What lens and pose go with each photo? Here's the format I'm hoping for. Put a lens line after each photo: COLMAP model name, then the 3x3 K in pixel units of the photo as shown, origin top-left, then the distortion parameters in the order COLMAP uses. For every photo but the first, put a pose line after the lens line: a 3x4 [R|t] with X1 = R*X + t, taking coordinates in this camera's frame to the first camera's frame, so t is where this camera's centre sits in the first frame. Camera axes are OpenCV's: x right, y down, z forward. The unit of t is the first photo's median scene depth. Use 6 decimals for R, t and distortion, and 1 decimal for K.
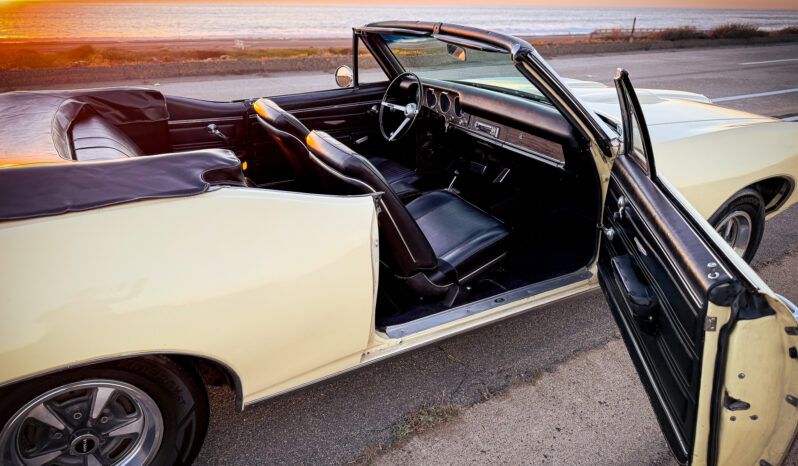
lens RADIAL K [[550.6, 0, 399.9], [0, 550.6, 245.6], [0, 0, 1]] dist [0.075728, -0.143280]
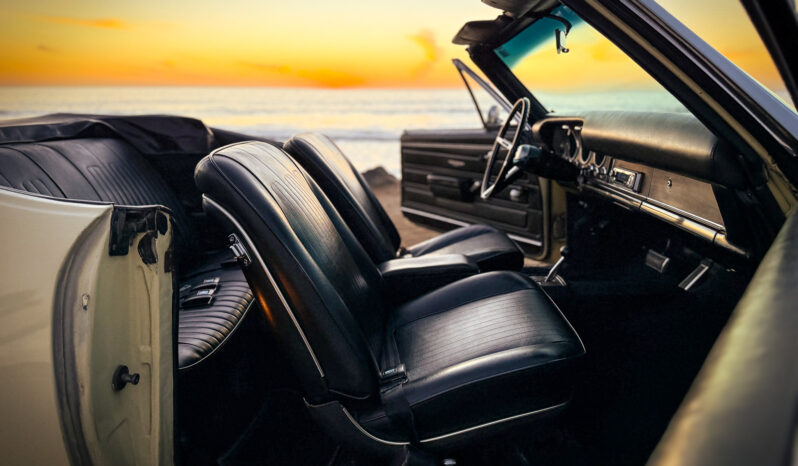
lens RADIAL K [[550.6, 0, 399.9], [0, 550.6, 245.6], [0, 0, 1]] dist [0.075728, -0.143280]
pose [[0.842344, 0.085965, -0.532039, 0.308144], [-0.194955, 0.968946, -0.152103, -0.021358], [0.502442, 0.231847, 0.832946, 0.507690]]
